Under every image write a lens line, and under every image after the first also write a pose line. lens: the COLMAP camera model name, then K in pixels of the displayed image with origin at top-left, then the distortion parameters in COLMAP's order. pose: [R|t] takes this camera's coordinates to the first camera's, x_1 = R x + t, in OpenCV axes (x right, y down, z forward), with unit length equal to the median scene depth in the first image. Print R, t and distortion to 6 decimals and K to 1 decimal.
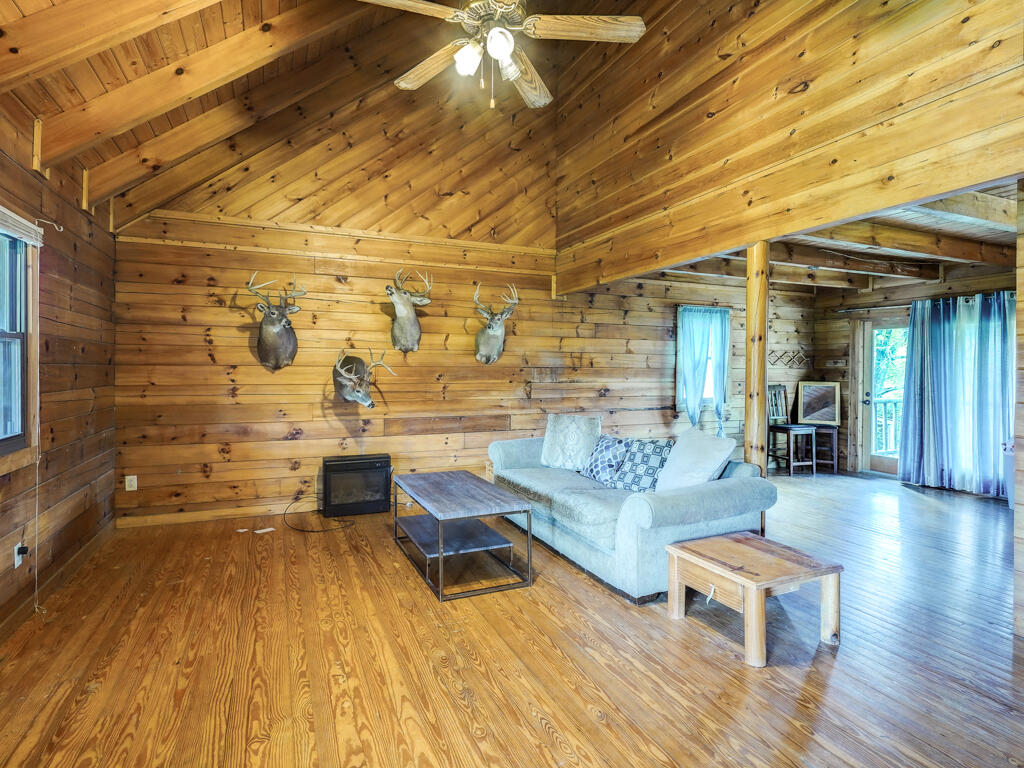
lens RADIAL K [[556.2, 0, 513.3], [0, 556.2, 344.2], [0, 0, 1]] dist [-0.001573, 0.000957]
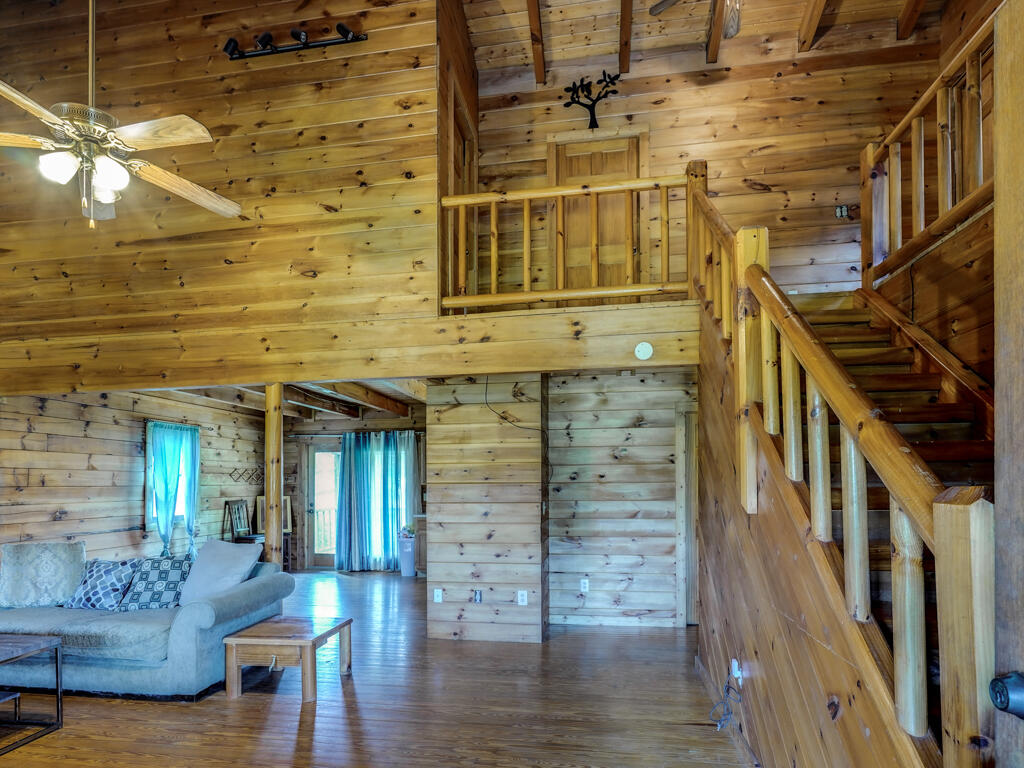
lens RADIAL K [[556.2, 0, 513.3], [0, 556.2, 344.2], [0, 0, 1]] dist [-0.001573, 0.000957]
pose [[0.540383, 0.194062, 0.818734, -0.229343], [-0.024829, 0.976294, -0.215020, -0.006708], [-0.841053, 0.095865, 0.532391, -0.102306]]
